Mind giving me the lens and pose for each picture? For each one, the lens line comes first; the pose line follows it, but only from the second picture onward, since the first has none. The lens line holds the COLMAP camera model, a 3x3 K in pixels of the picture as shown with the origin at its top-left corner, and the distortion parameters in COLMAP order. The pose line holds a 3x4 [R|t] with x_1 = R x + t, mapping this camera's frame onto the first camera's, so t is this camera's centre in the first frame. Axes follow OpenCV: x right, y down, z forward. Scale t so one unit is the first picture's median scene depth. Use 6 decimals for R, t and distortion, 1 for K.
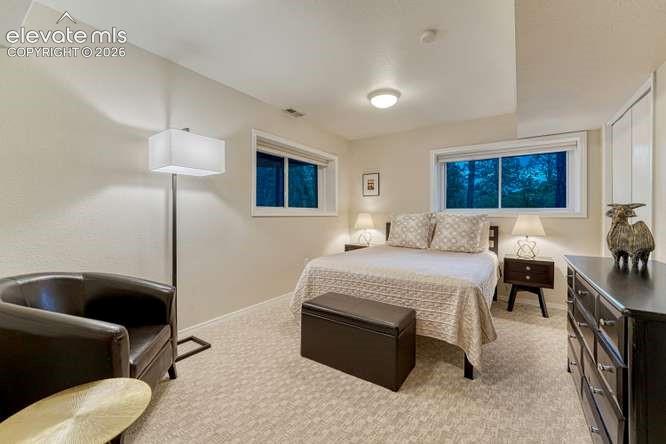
lens RADIAL K [[272.9, 0, 333.2], [0, 272.9, 215.2], [0, 0, 1]] dist [-0.000323, -0.000083]
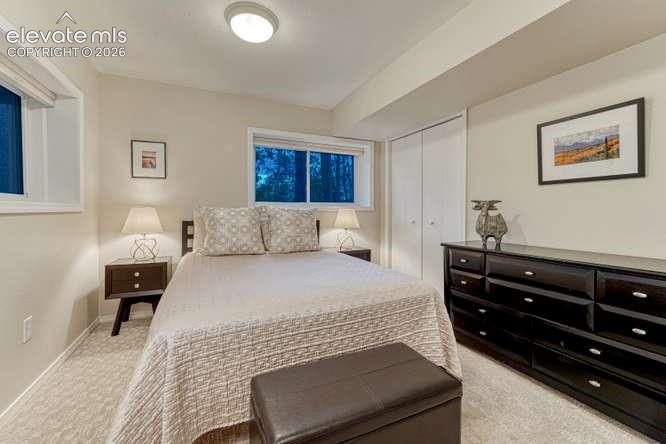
lens RADIAL K [[279.2, 0, 332.7], [0, 279.2, 207.3], [0, 0, 1]] dist [0.000954, 0.000147]
pose [[0.515602, -0.000487, 0.856828, -0.219416], [0.004153, 0.999990, -0.001930, -0.003698], [-0.856818, 0.004553, 0.515598, 0.401110]]
